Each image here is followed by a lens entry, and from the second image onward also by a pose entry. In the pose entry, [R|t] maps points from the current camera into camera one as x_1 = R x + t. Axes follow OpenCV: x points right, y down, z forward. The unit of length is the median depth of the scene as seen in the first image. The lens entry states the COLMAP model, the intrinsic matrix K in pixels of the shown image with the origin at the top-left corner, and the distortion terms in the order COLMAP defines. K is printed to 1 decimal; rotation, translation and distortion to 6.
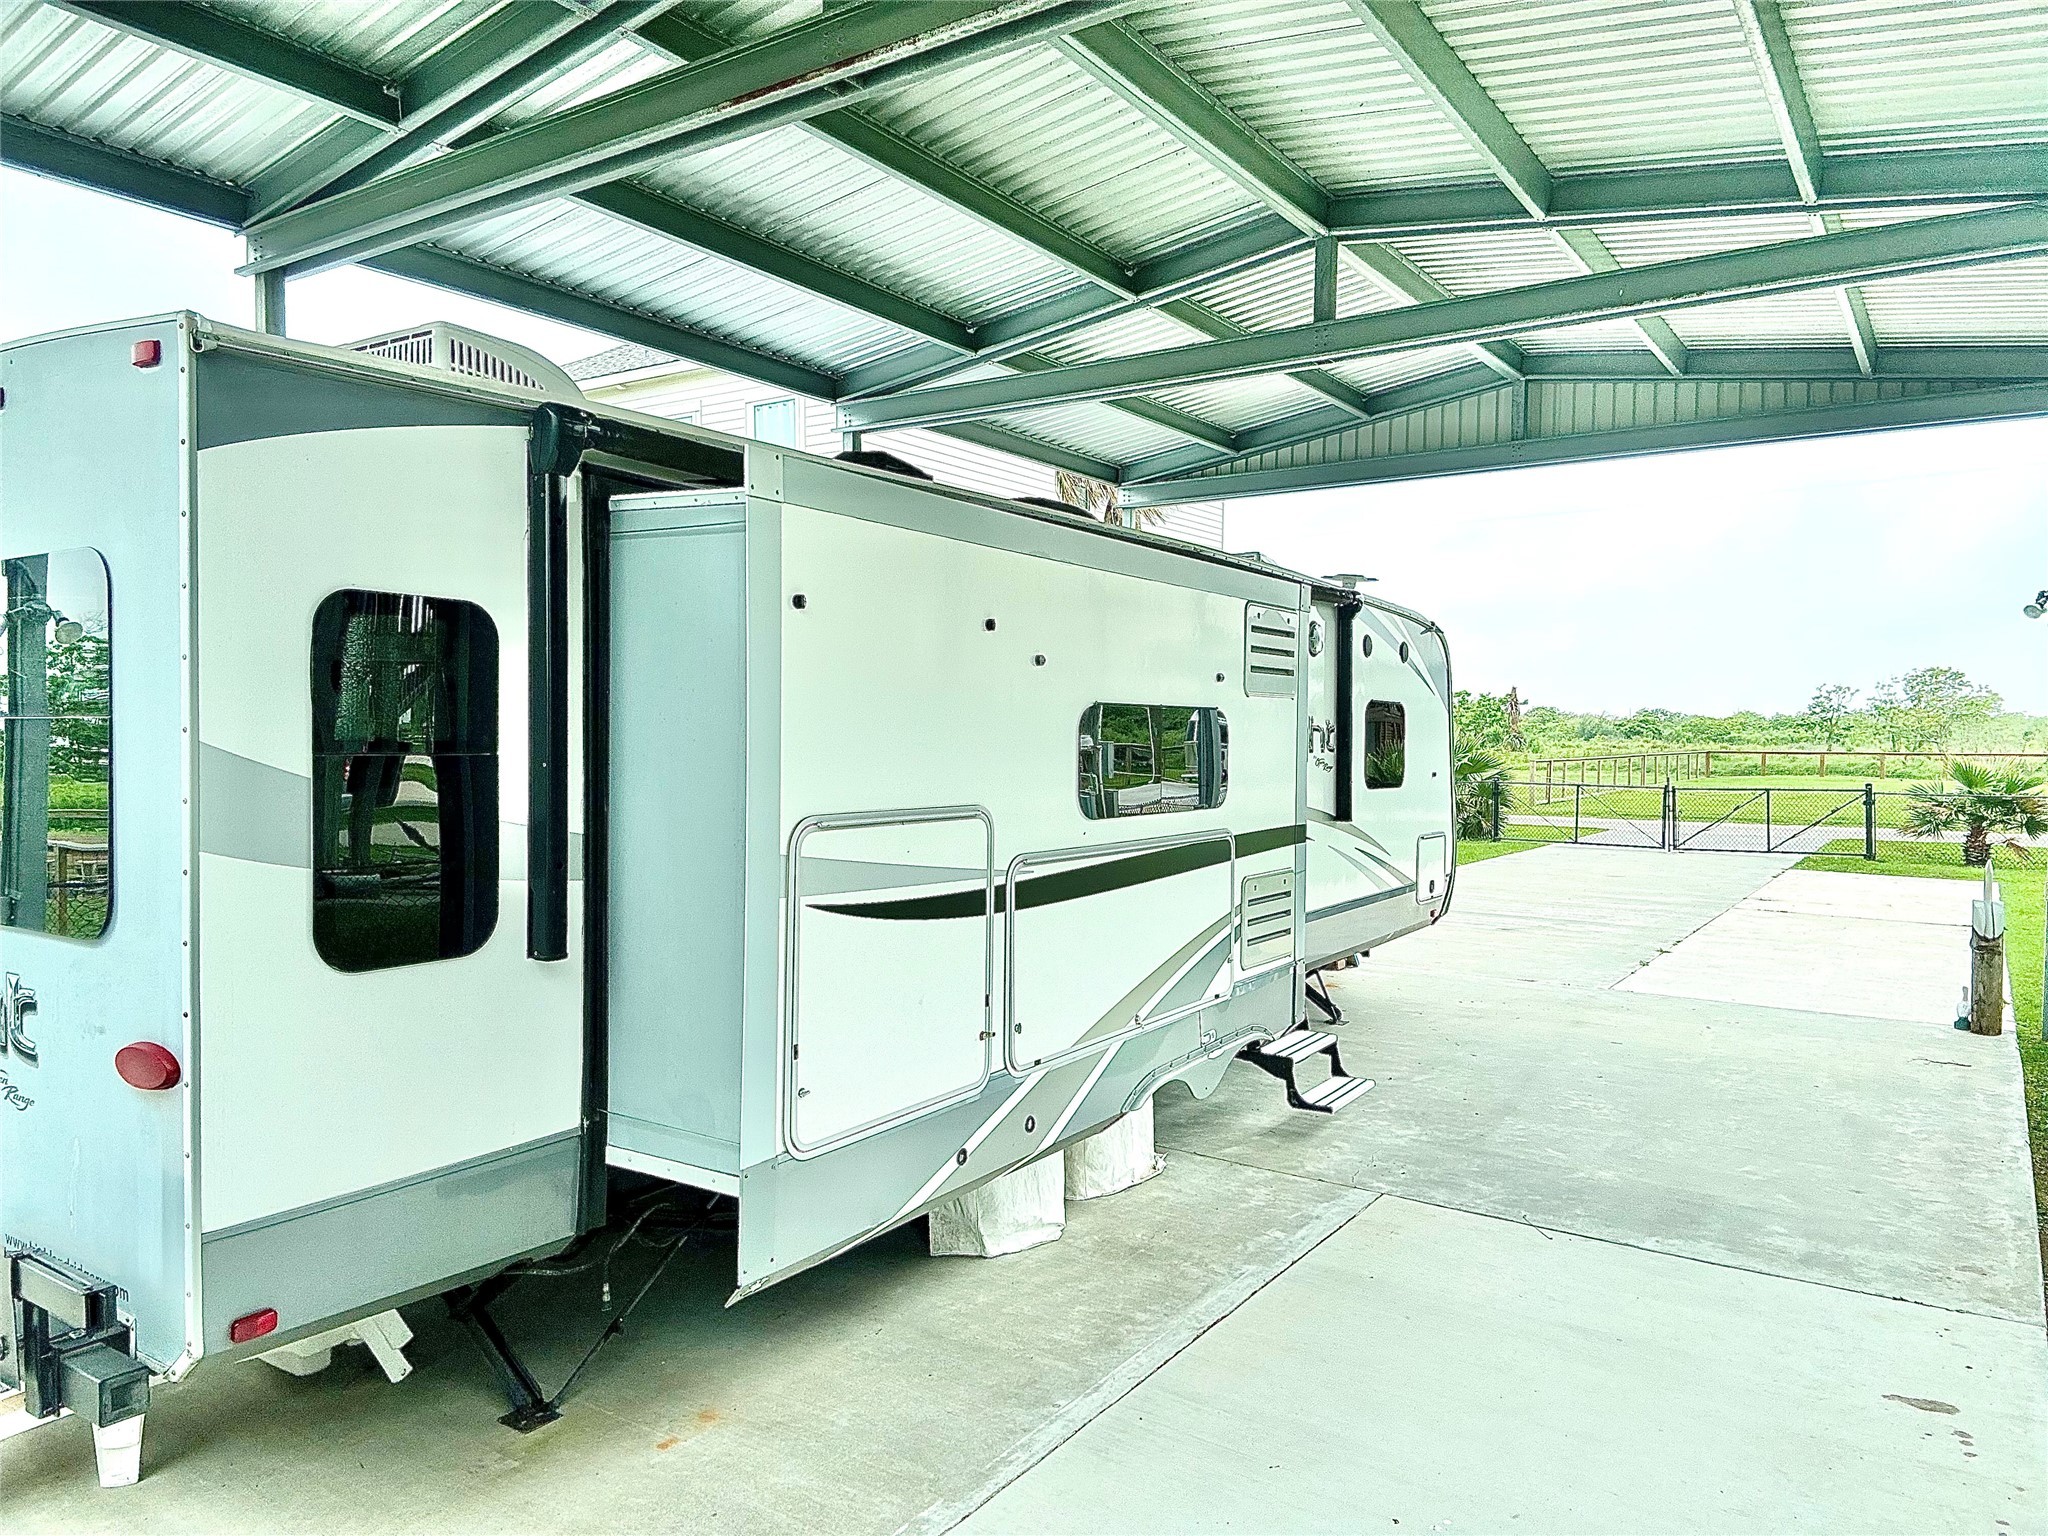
lens RADIAL K [[1400.8, 0, 1025.0], [0, 1400.8, 779.2], [0, 0, 1]] dist [0.093241, -0.110160]
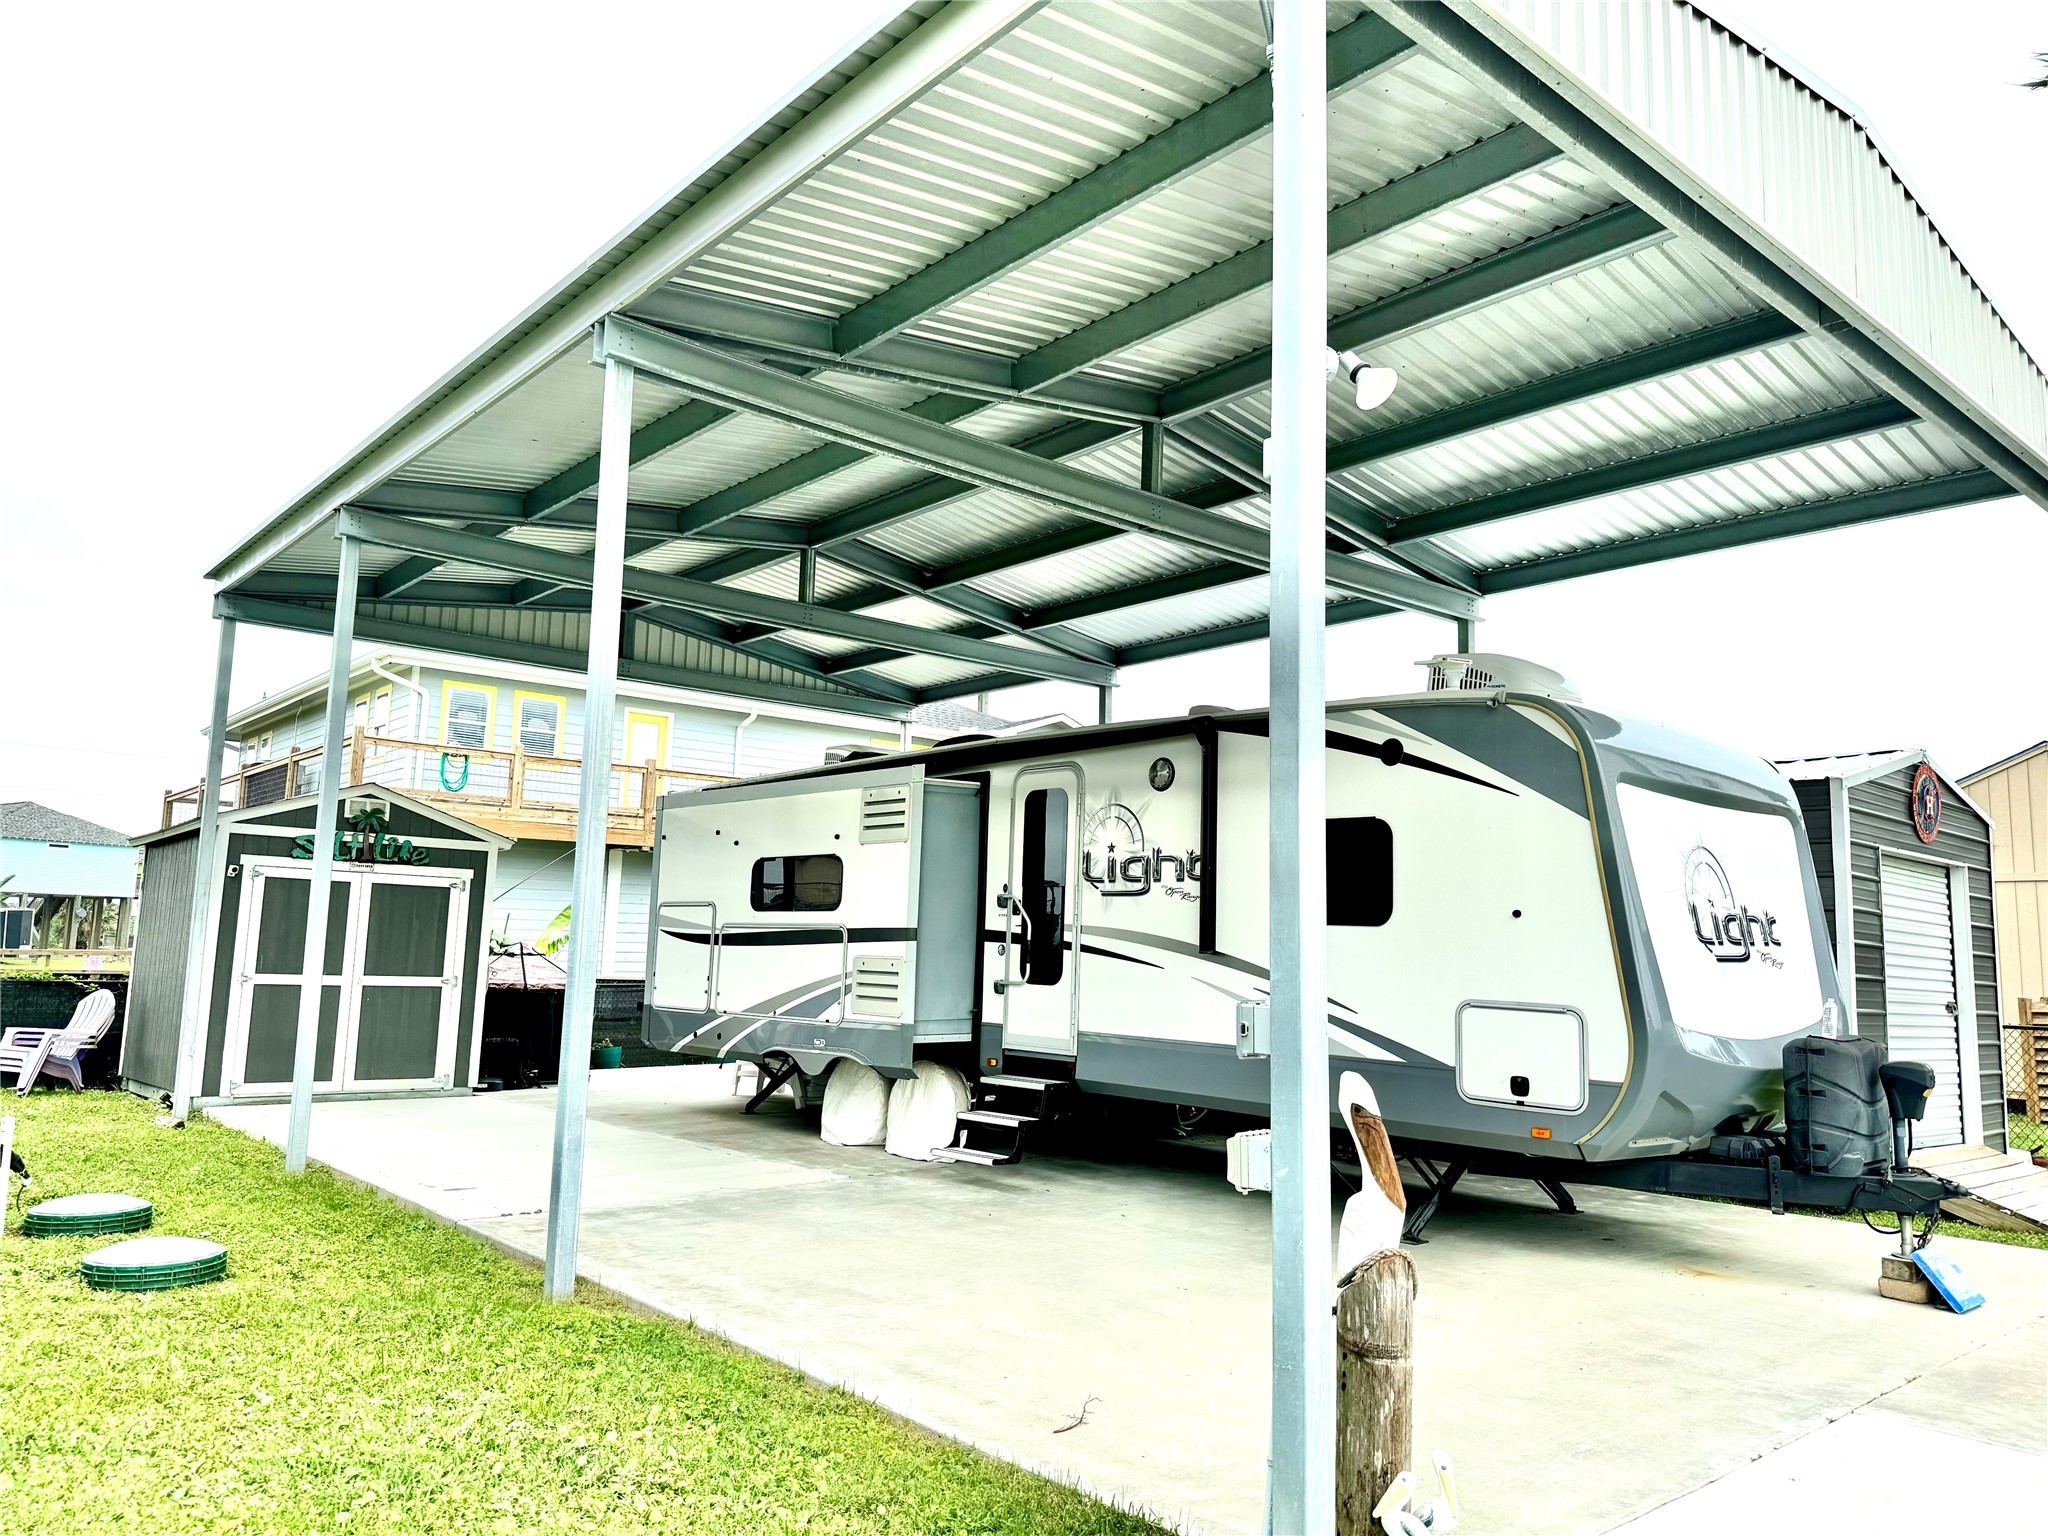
lens RADIAL K [[1418.2, 0, 1052.6], [0, 1418.2, 764.3], [0, 0, 1]] dist [0.084384, -0.105837]
pose [[-0.249059, -0.139933, -0.958326, 2.558479], [-0.061445, 0.989796, -0.128559, 0.071465], [0.966537, 0.026866, -0.255116, 2.436049]]
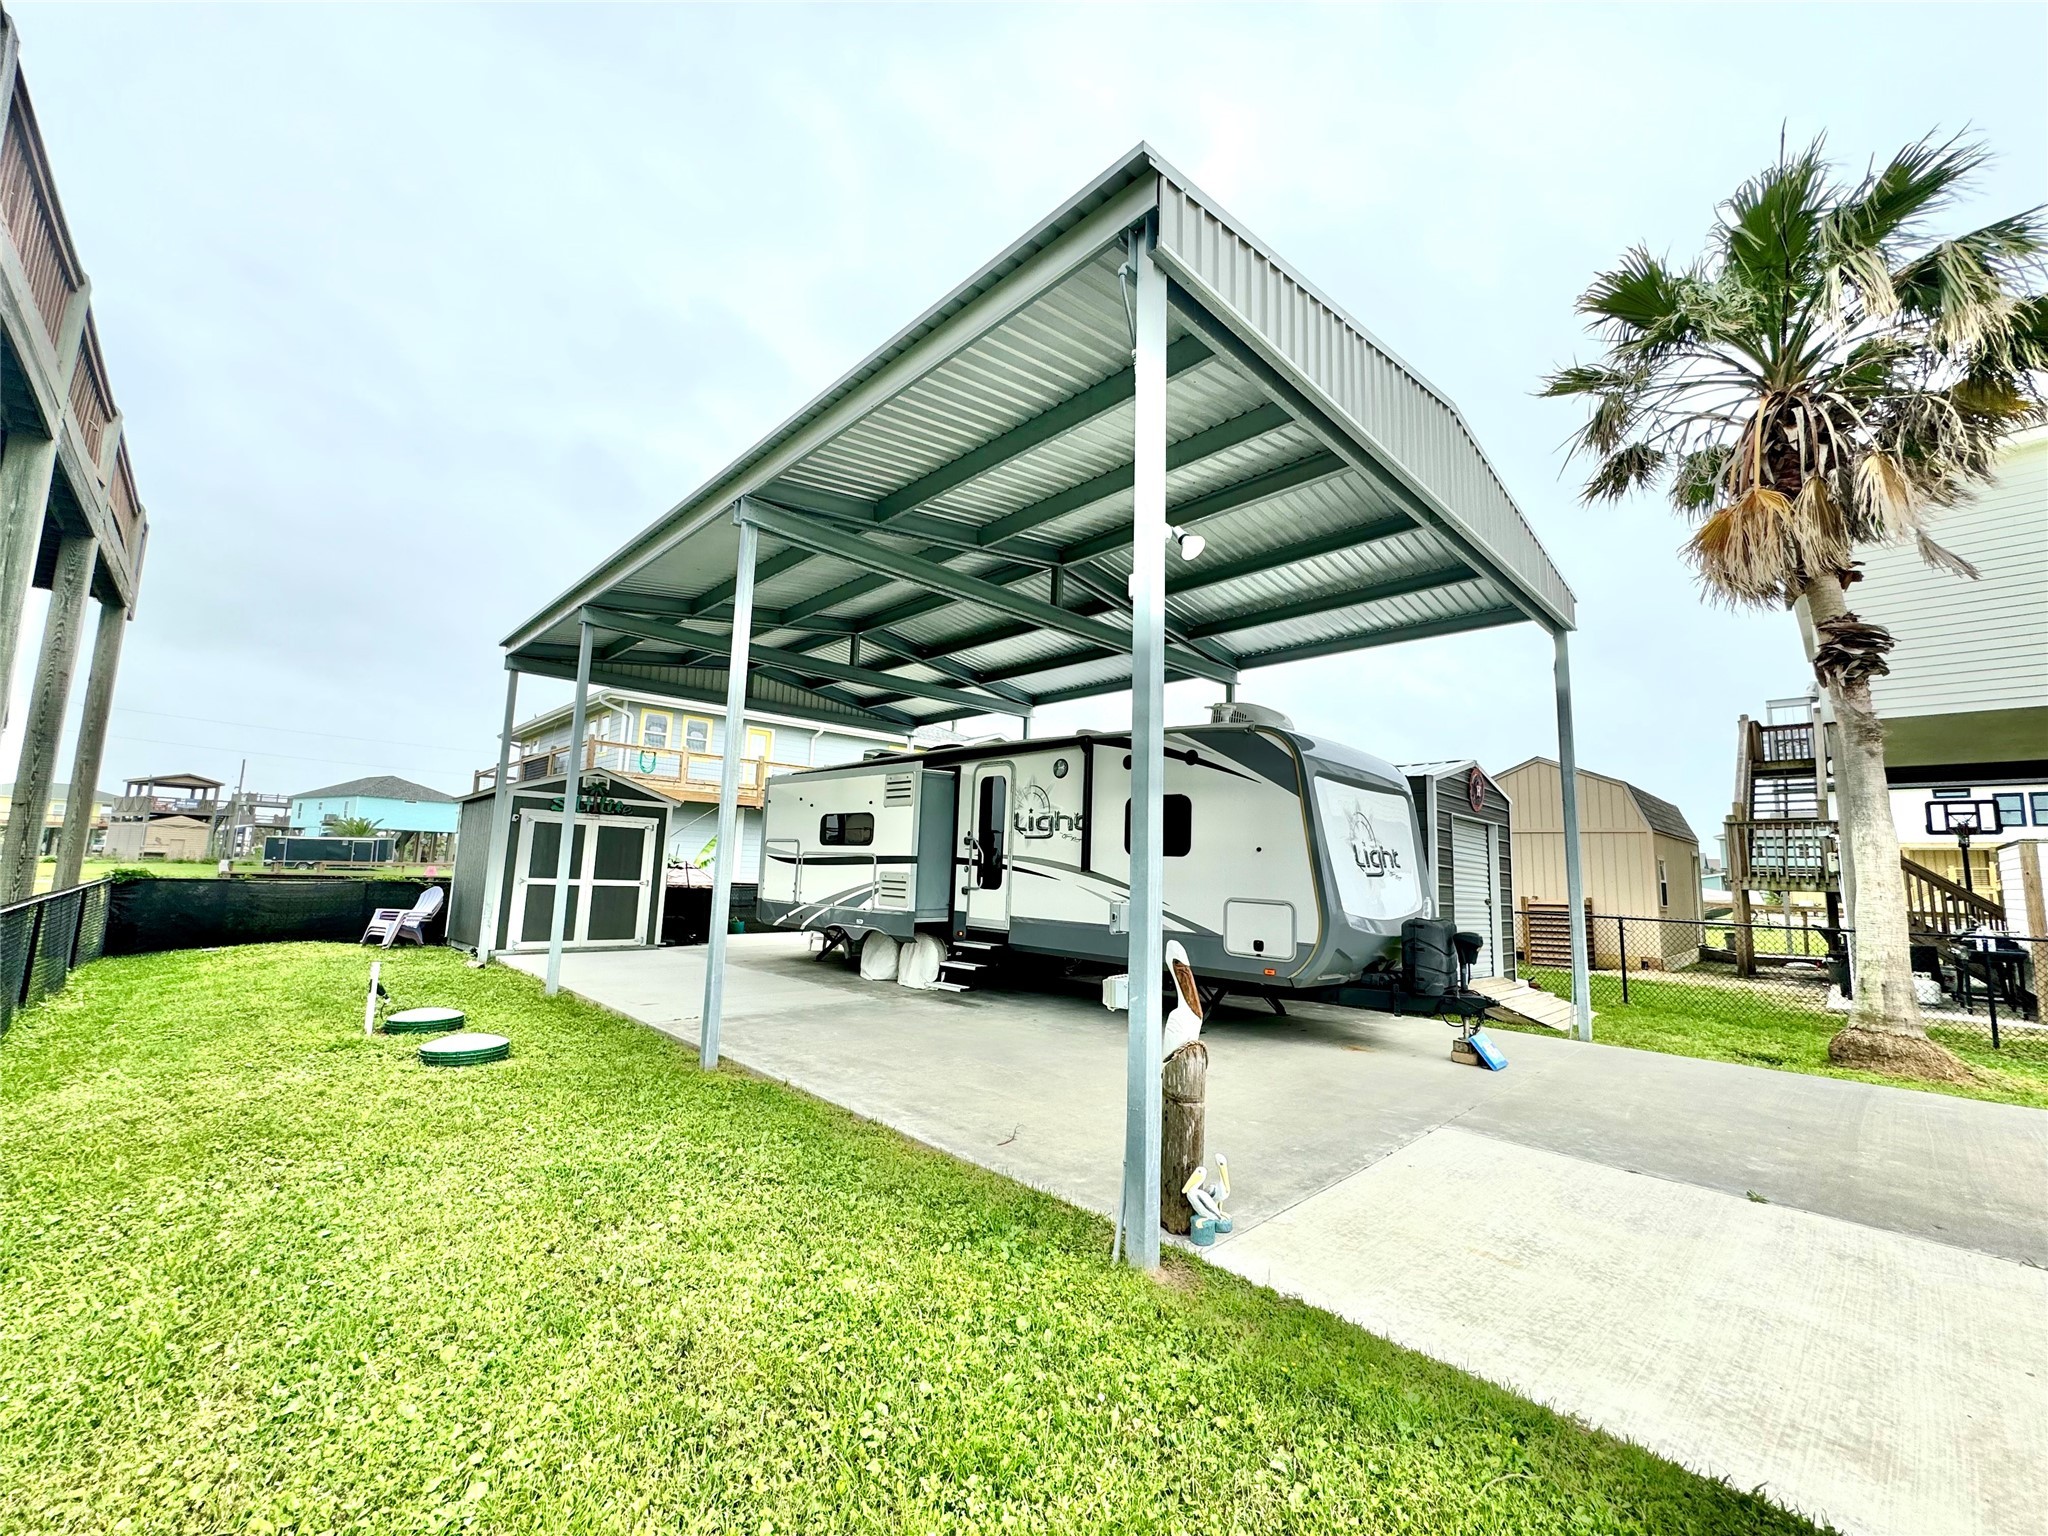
lens RADIAL K [[809.1, 0, 1035.5], [0, 809.1, 767.4], [0, 0, 1]] dist [0.000641, 0.000013]
pose [[-0.195877, -0.136831, -0.971035, 2.536277], [-0.067614, 0.989745, -0.125828, 0.069819], [0.978295, 0.041009, -0.203120, 2.415921]]
